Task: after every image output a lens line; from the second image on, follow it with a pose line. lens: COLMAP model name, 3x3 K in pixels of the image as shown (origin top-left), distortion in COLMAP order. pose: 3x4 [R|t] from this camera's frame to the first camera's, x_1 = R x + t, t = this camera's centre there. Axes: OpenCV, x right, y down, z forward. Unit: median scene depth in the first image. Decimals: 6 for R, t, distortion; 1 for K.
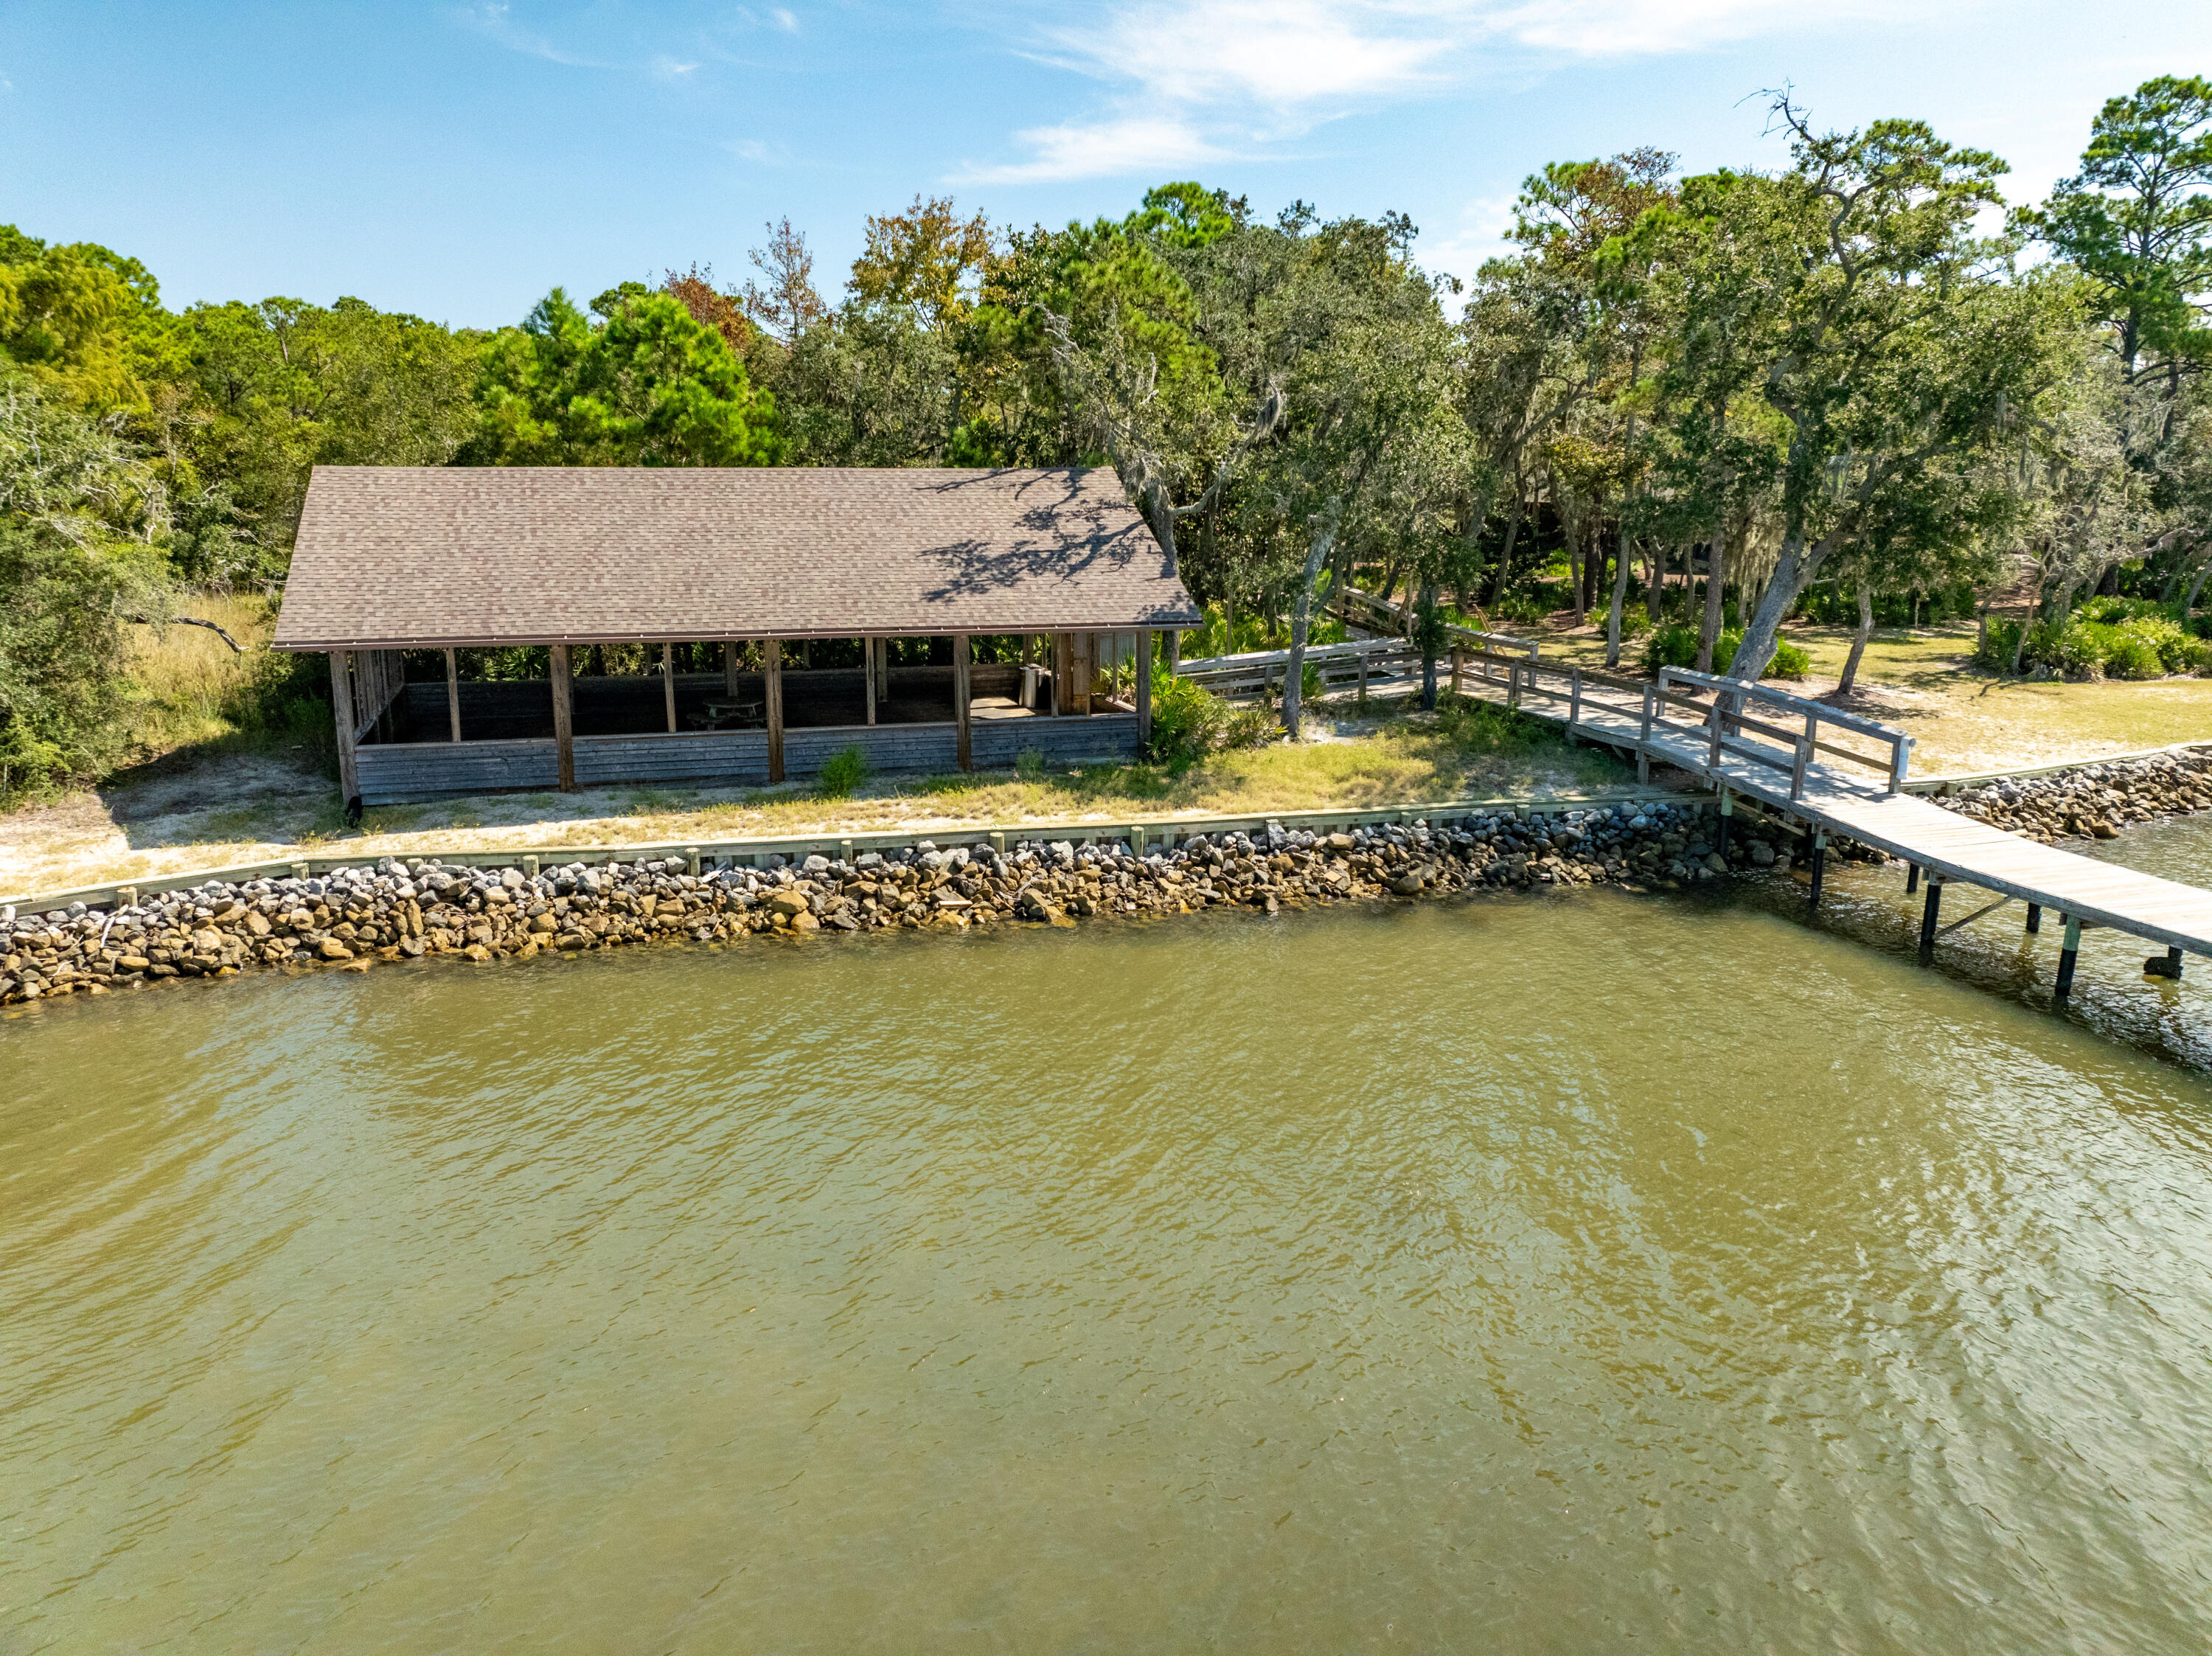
lens RADIAL K [[1556.1, 0, 1099.9], [0, 1556.1, 824.4], [0, 0, 1]] dist [-0.046663, 0.012984]
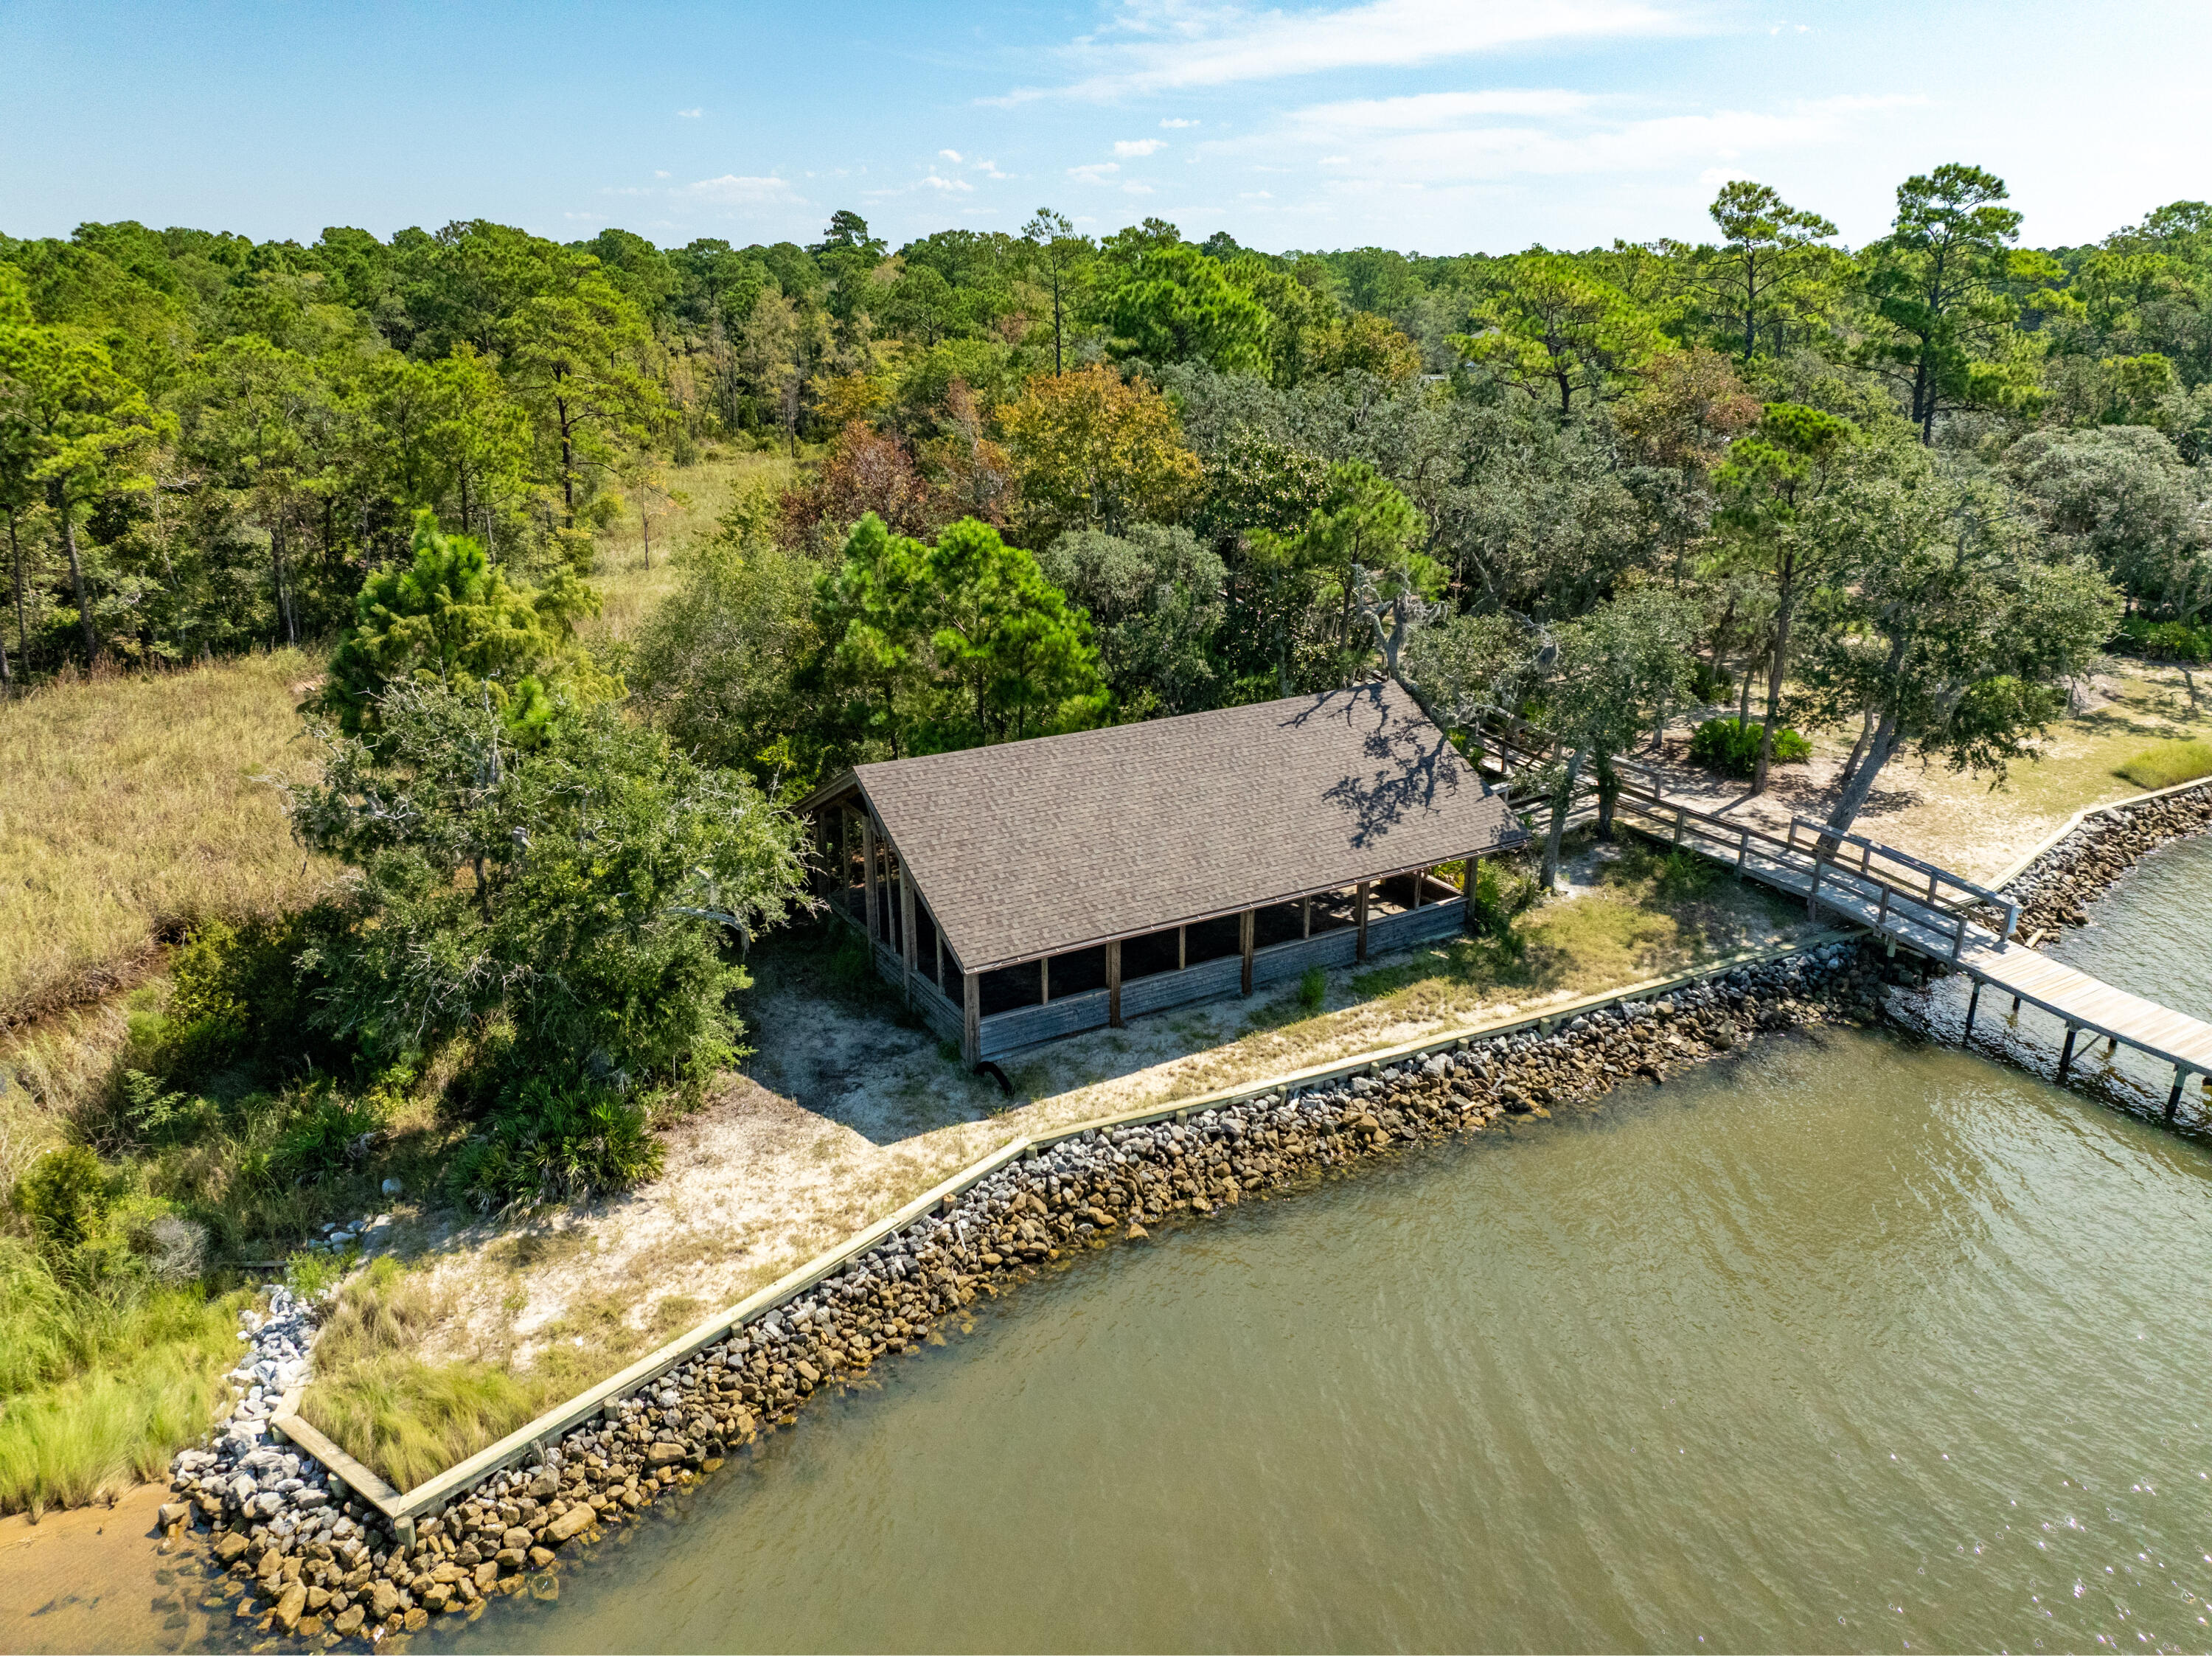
lens RADIAL K [[1556.1, 0, 1098.8], [0, 1556.1, 817.8], [0, 0, 1]] dist [-0.046663, 0.012984]
pose [[0.975723, -0.073834, 0.206188, -0.577741], [0.050918, 0.992138, 0.114322, -0.322216], [-0.213008, -0.101048, 0.971811, -0.215121]]
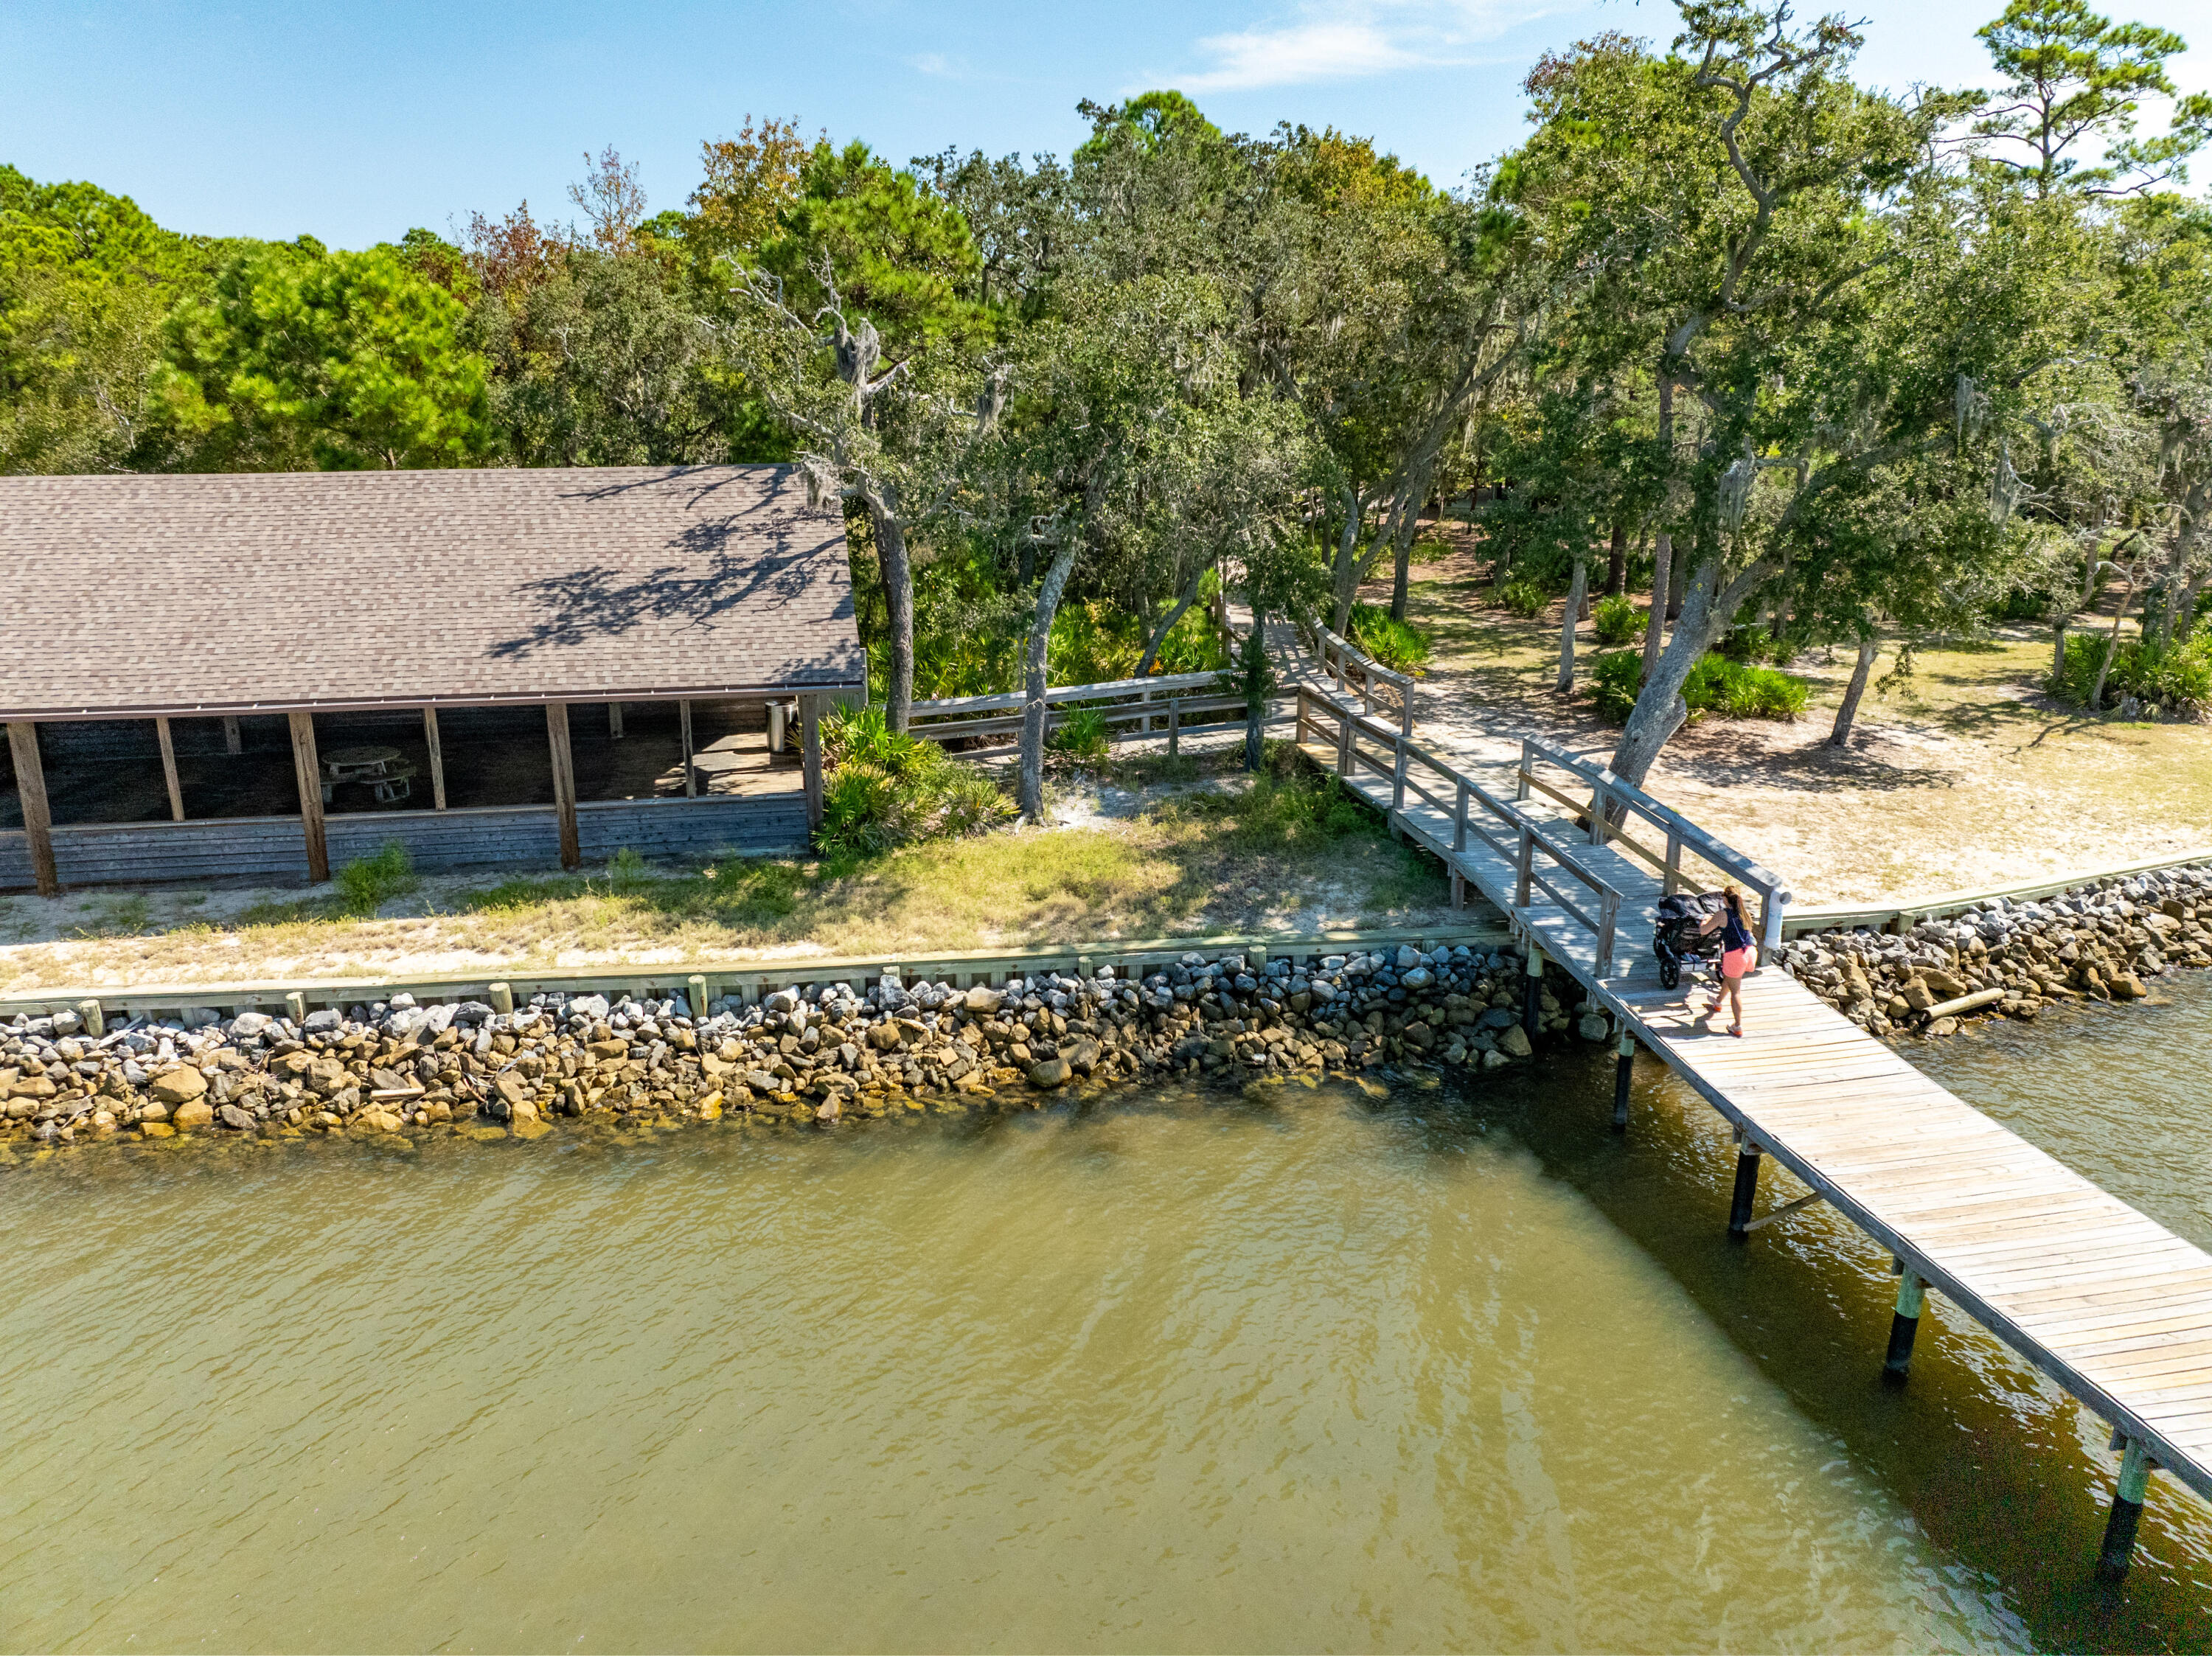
lens RADIAL K [[1556.1, 0, 1096.7], [0, 1556.1, 824.9], [0, 0, 1]] dist [-0.046663, 0.012984]
pose [[0.994120, 0.025899, -0.105140, 0.265883], [-0.020717, 0.998530, 0.050088, -0.102812], [0.106283, -0.047615, 0.993195, 0.258148]]
